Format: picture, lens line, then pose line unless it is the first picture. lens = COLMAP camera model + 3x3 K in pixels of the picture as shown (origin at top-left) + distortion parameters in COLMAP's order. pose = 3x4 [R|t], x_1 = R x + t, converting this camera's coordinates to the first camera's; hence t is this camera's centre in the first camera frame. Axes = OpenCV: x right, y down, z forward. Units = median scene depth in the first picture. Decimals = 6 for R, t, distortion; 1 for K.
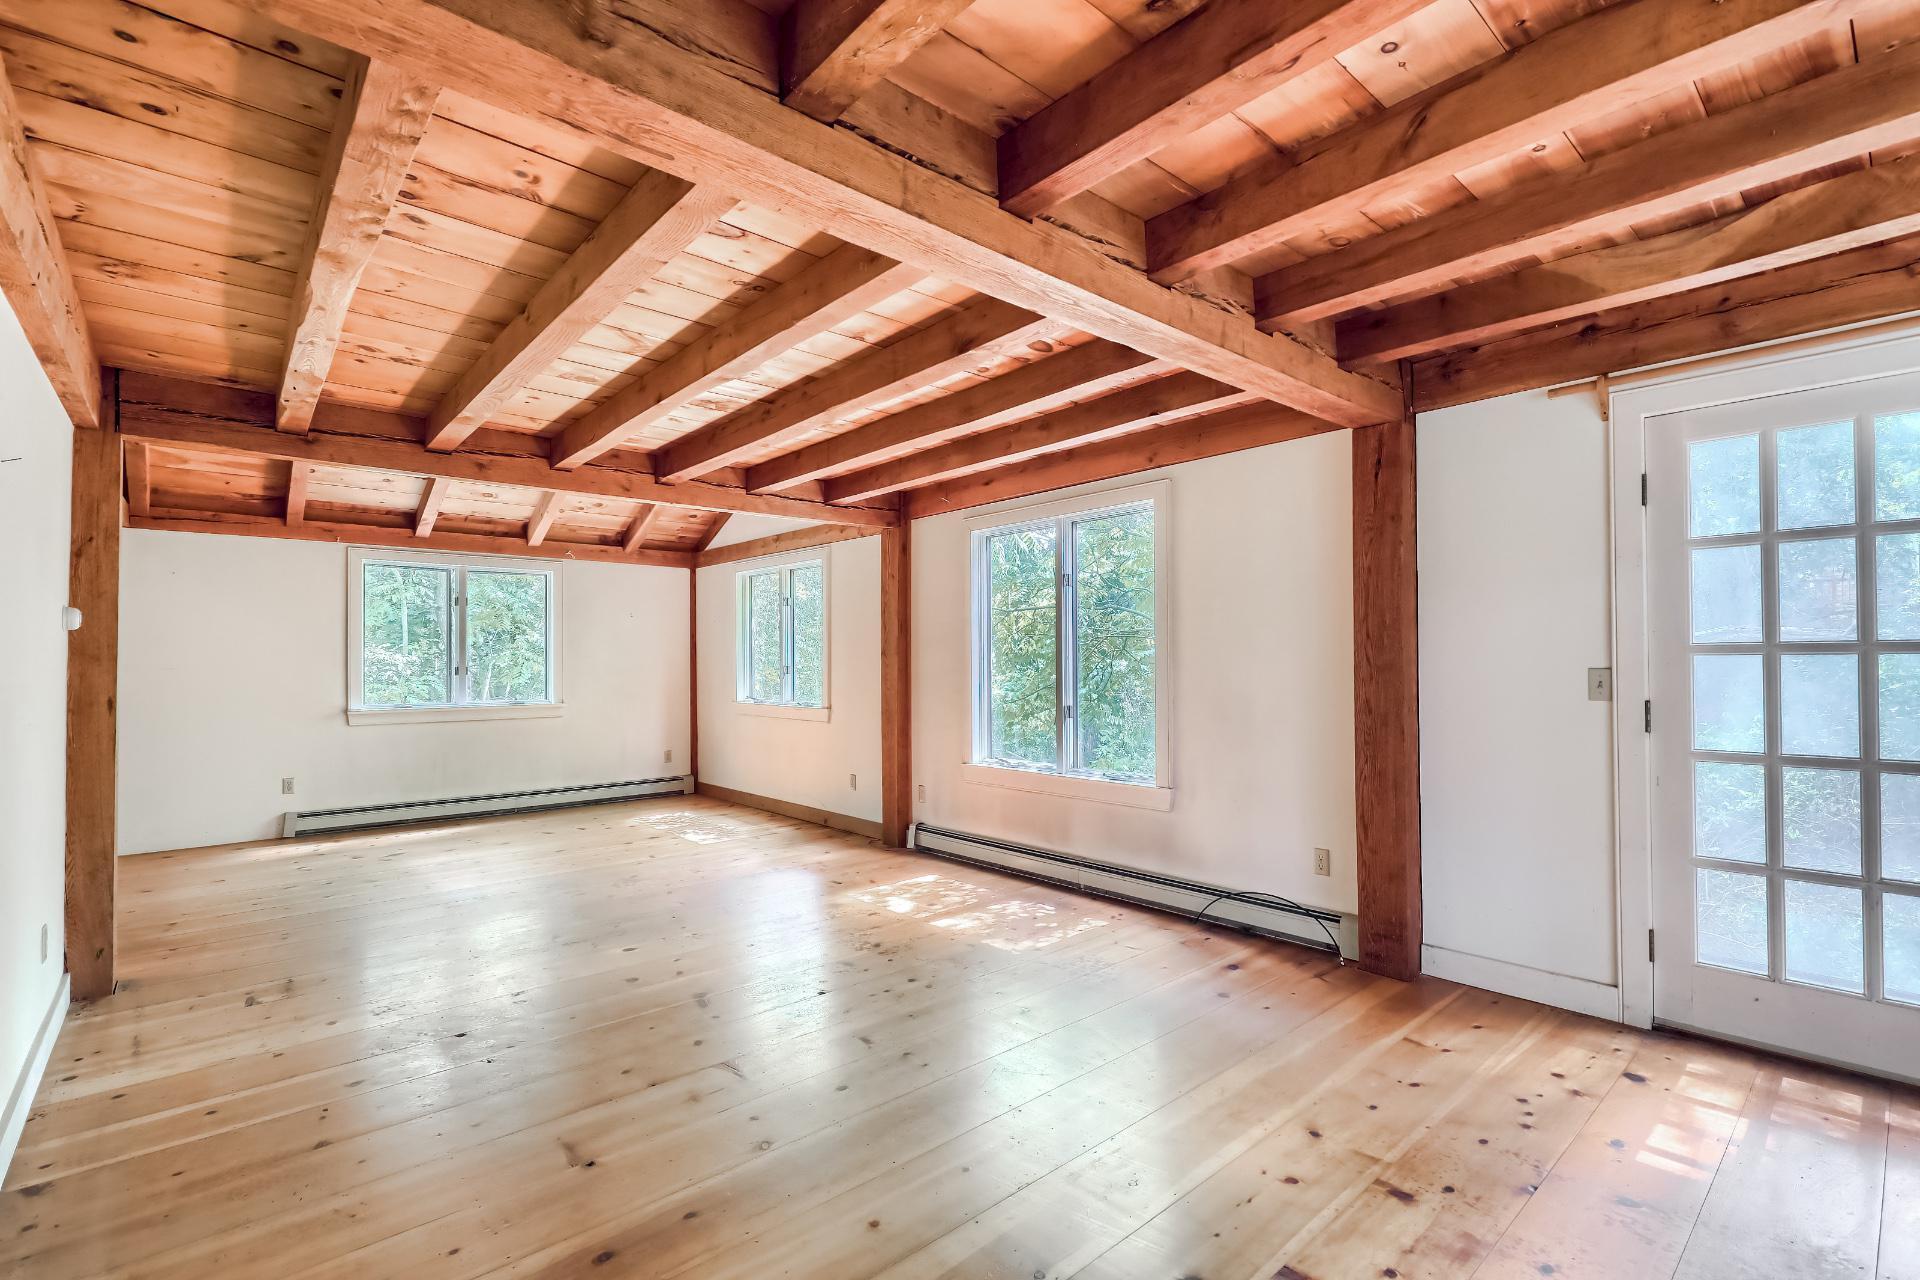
lens RADIAL K [[867.0, 0, 967.1], [0, 867.0, 654.4], [0, 0, 1]] dist [-0.003052, -0.001112]
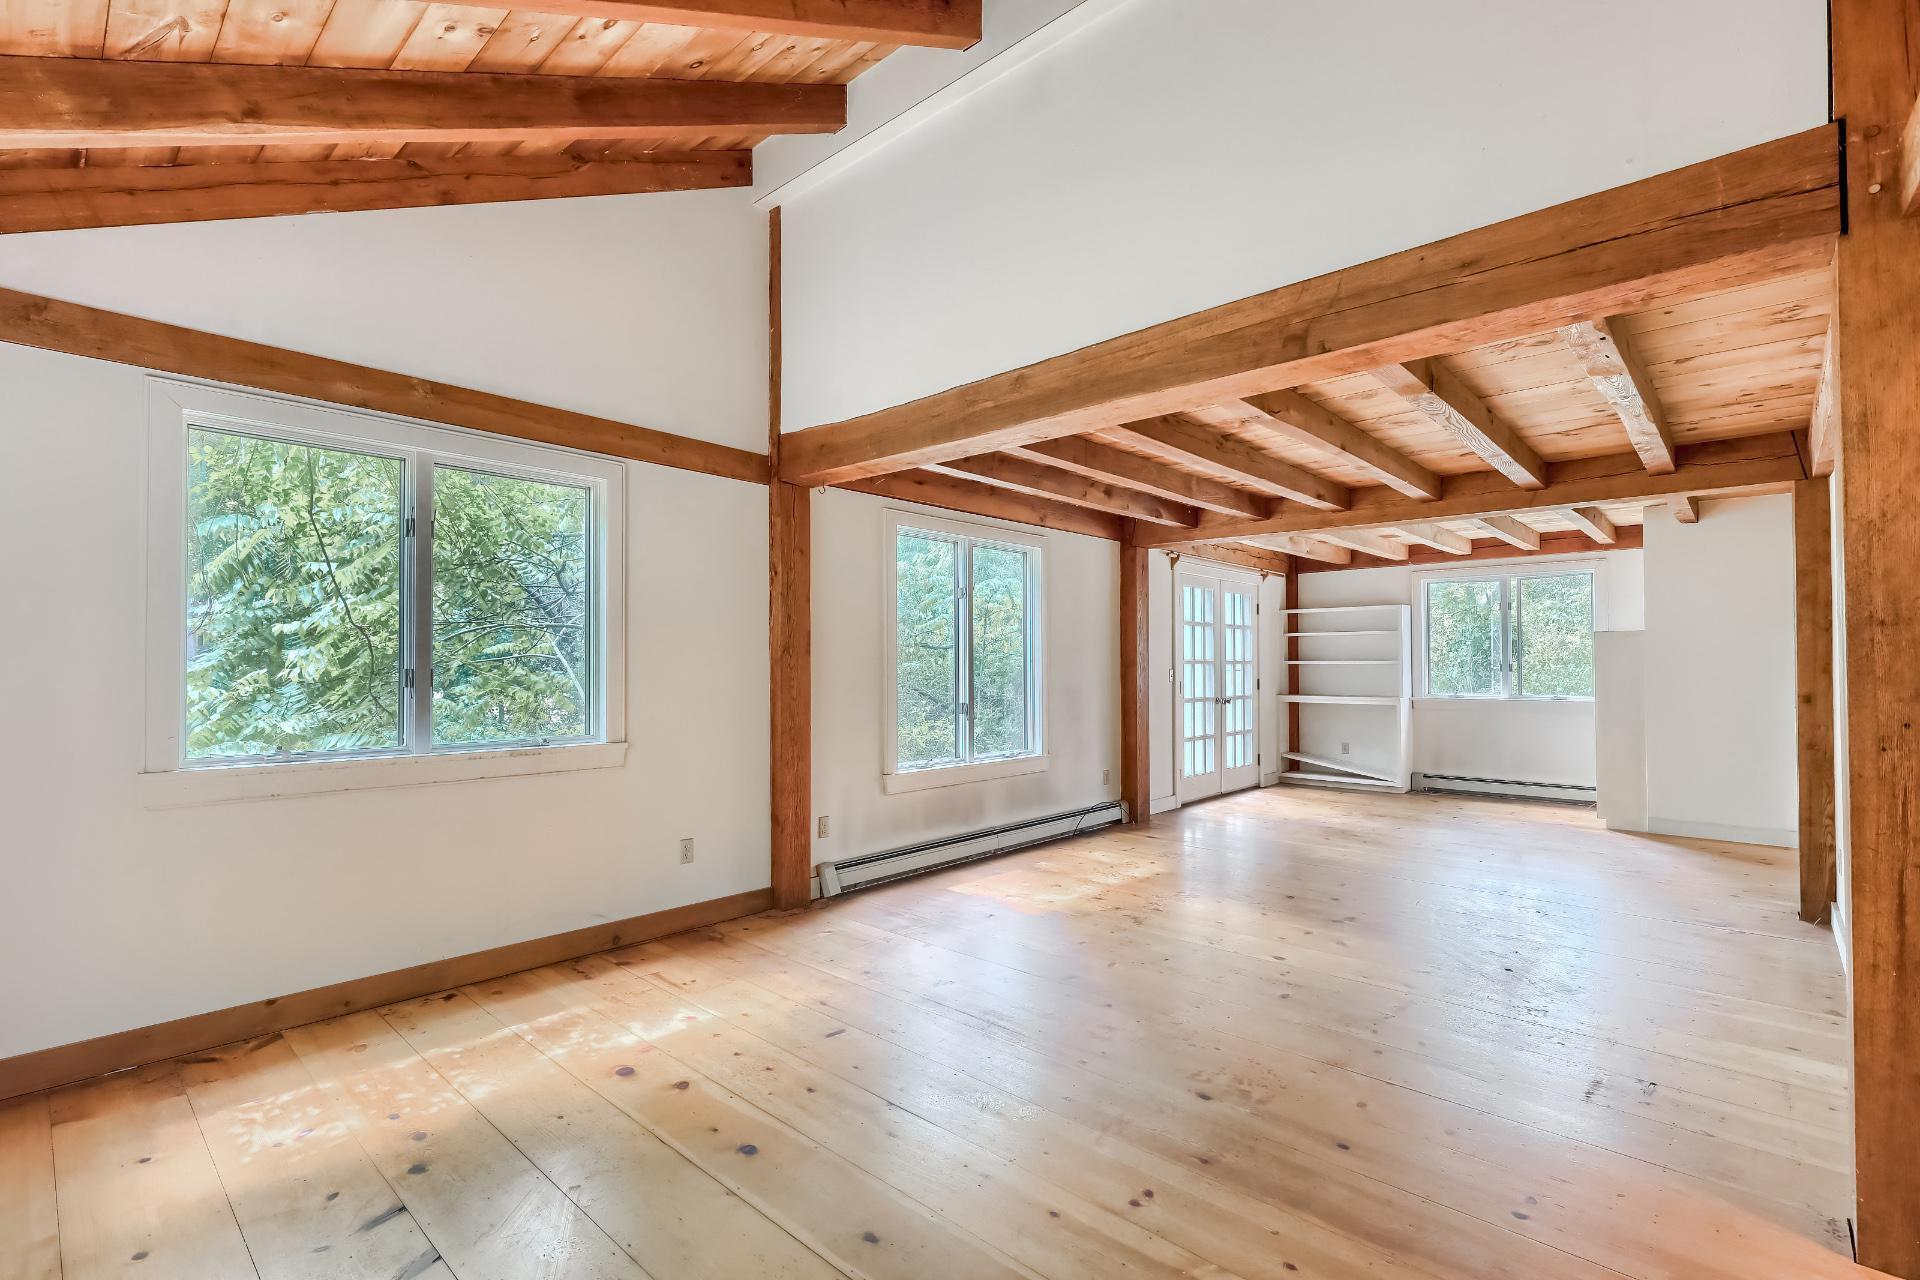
lens RADIAL K [[867.0, 0, 967.1], [0, 867.0, 654.4], [0, 0, 1]] dist [-0.003052, -0.001112]
pose [[-0.108778, 0.017927, 0.993904, -1.184930], [-0.009865, 0.999769, -0.019113, 0.019411], [-0.994017, -0.011884, -0.108576, 1.303765]]
